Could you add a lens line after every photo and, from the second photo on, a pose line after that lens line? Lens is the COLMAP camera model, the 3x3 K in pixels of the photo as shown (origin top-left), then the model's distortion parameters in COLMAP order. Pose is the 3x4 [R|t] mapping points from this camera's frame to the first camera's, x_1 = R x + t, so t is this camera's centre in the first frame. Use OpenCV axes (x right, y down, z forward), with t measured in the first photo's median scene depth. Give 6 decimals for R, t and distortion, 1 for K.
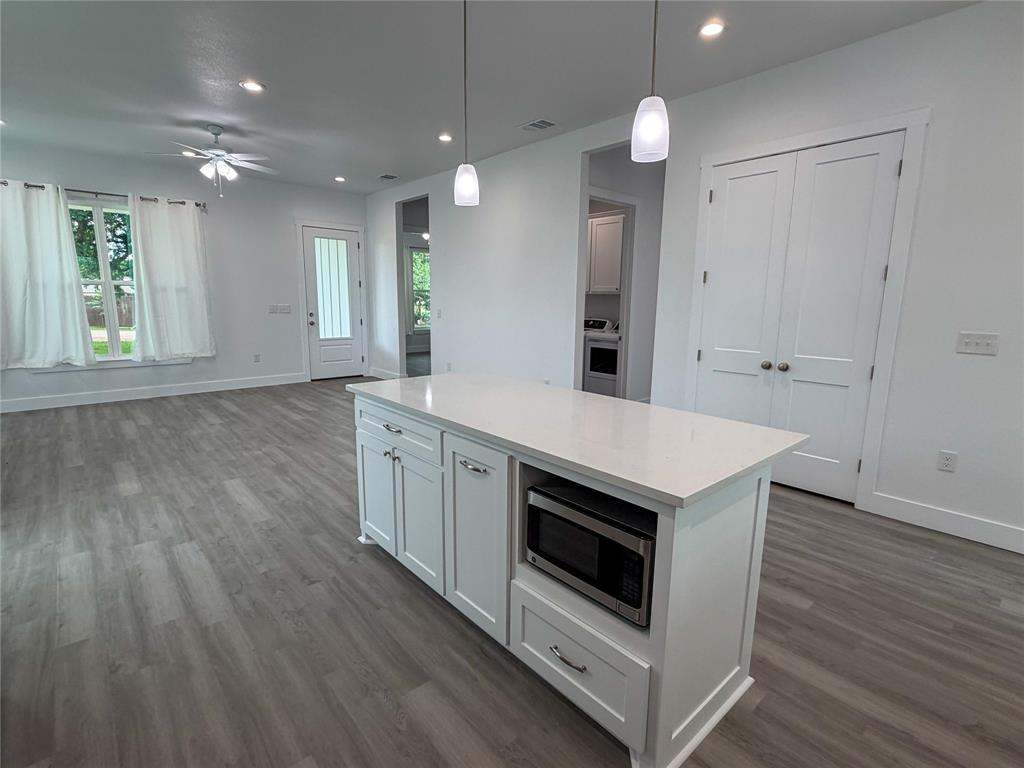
lens RADIAL K [[497.2, 0, 509.5], [0, 497.2, 388.9], [0, 0, 1]] dist [-0.004691, 0.002814]
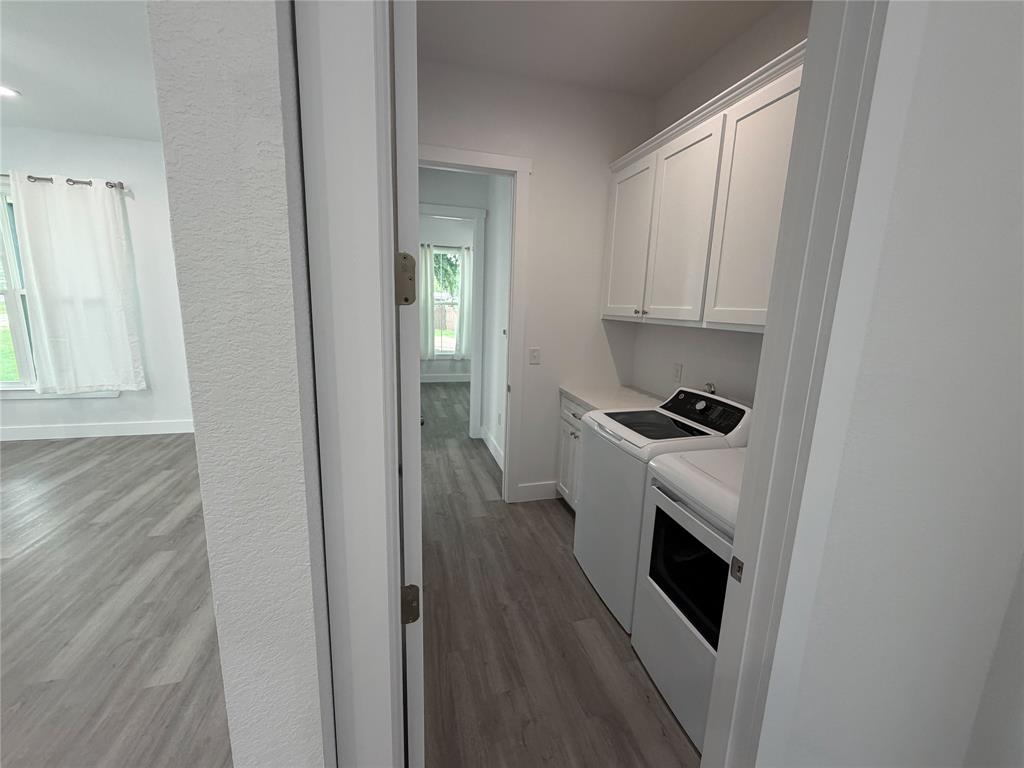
lens RADIAL K [[413.6, 0, 508.3], [0, 413.6, 379.0], [0, 0, 1]] dist [0.000239, 0.000700]
pose [[0.893230, 0.096125, -0.439204, 0.267109], [-0.100321, 0.994861, 0.013709, -0.224947], [0.438264, 0.031816, 0.898283, 1.039636]]
